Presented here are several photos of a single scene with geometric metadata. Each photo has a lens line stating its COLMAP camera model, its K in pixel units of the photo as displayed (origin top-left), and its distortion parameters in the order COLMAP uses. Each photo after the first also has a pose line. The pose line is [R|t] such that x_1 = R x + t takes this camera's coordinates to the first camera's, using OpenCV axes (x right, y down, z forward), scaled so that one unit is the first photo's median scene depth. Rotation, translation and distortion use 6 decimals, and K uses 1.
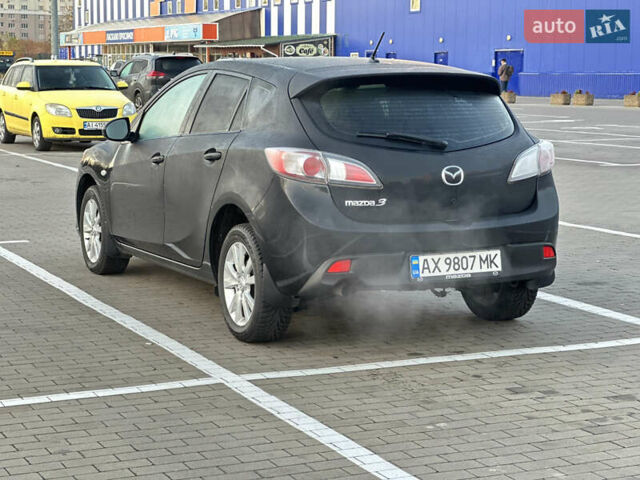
lens RADIAL K [[1427.2, 0, 320.0], [0, 1427.2, 240.0], [0, 0, 1]] dist [0.184606, 0.322624]
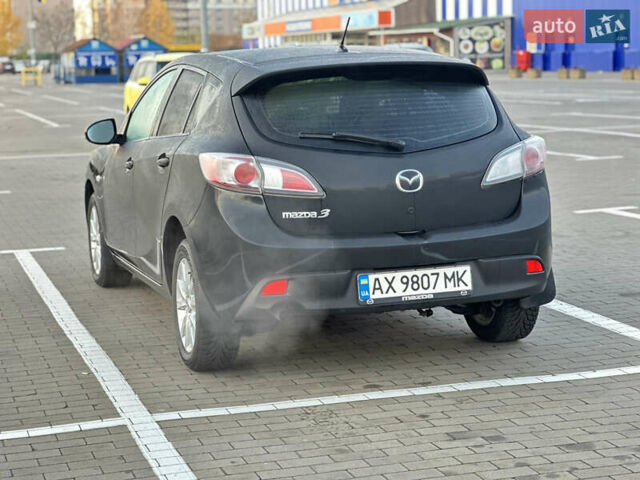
lens RADIAL K [[1427.2, 0, 320.0], [0, 1427.2, 240.0], [0, 0, 1]] dist [0.184606, 0.322624]
pose [[0.990367, -0.012718, -0.137882, 0.155884], [0.014092, 0.999860, 0.008992, -0.017602], [0.137748, -0.010849, 0.990408, 0.133020]]
